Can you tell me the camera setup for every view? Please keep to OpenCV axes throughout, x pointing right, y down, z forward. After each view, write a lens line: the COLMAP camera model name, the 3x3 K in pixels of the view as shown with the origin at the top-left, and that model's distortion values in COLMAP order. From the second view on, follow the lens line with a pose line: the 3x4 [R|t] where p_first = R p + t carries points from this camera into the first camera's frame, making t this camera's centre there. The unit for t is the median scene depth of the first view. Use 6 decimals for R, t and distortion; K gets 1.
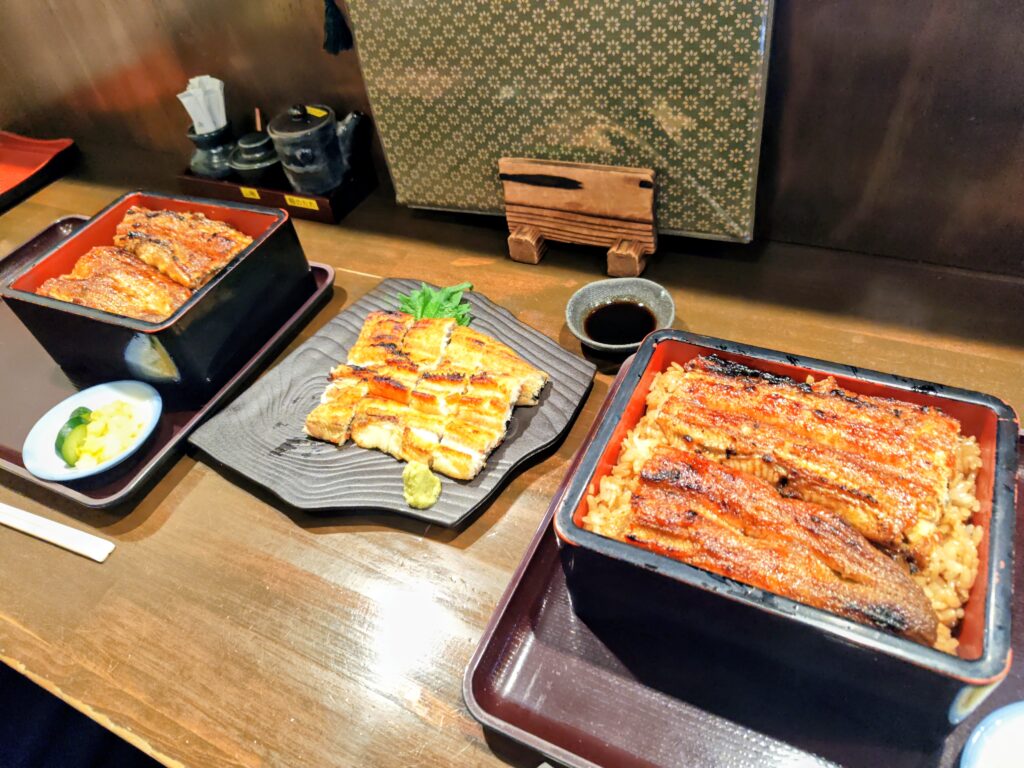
lens RADIAL K [[649.0, 0, 545.1], [0, 649.0, 391.3], [0, 0, 1]] dist [0.033415, -0.067430]
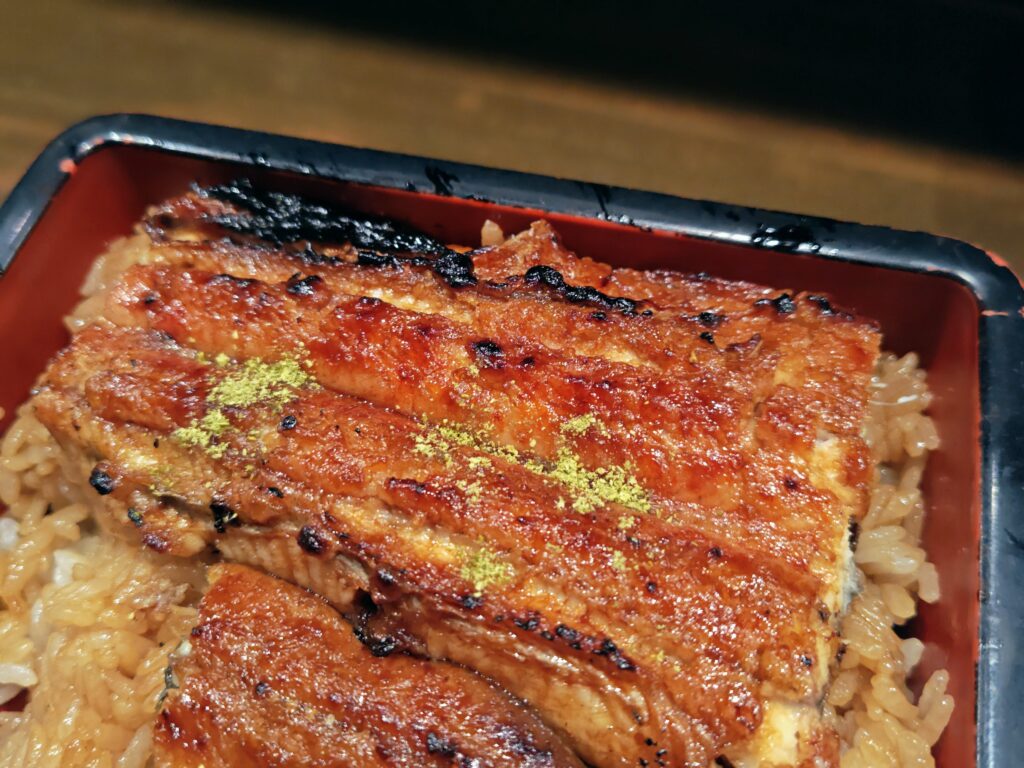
lens RADIAL K [[854.9, 0, 538.5], [0, 854.9, 385.3], [0, 0, 1]] dist [0.001943, 0.005132]
pose [[0.973591, -0.139871, 0.180436, 0.368698], [0.097140, 0.969030, 0.227034, -0.044295], [-0.206603, -0.203510, 0.957026, 0.587100]]
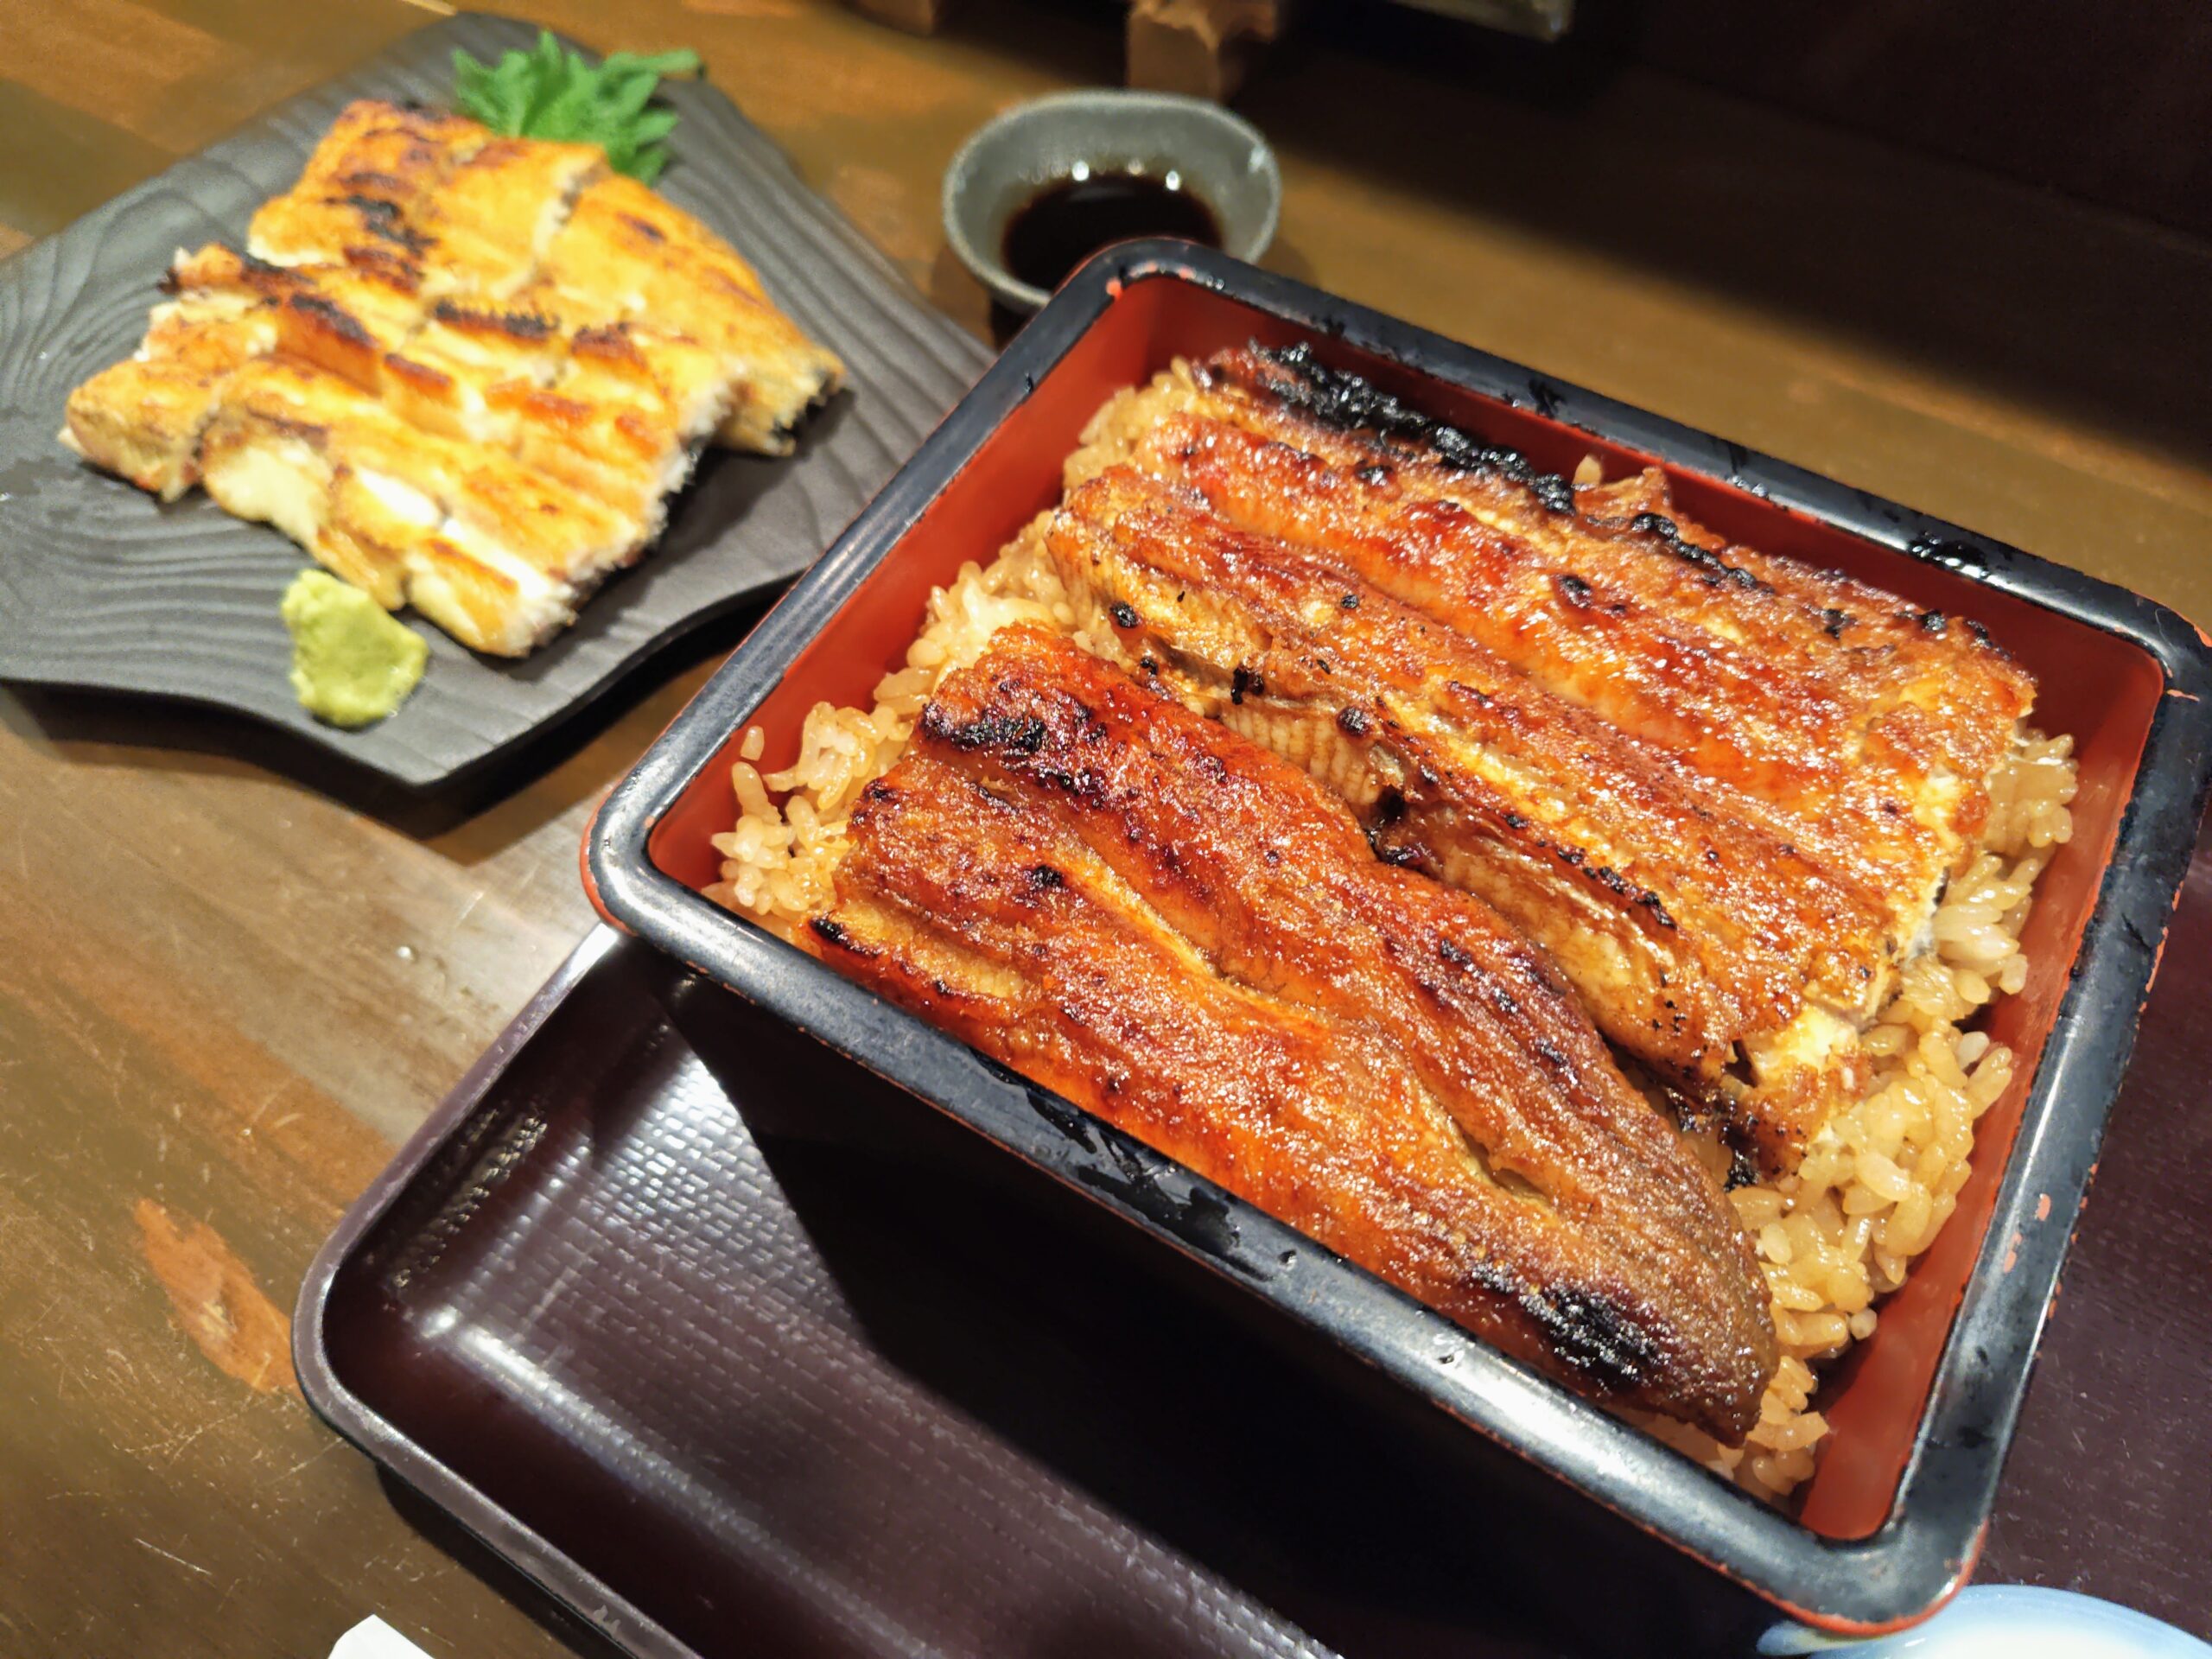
lens RADIAL K [[1401.9, 0, 1177.6], [0, 1401.9, 845.3], [0, 0, 1]] dist [0.033415, -0.067430]
pose [[0.990698, 0.126776, 0.049446, 0.232723], [-0.135048, 0.960595, 0.242937, 0.015974], [-0.016699, -0.247355, 0.968781, 0.376638]]
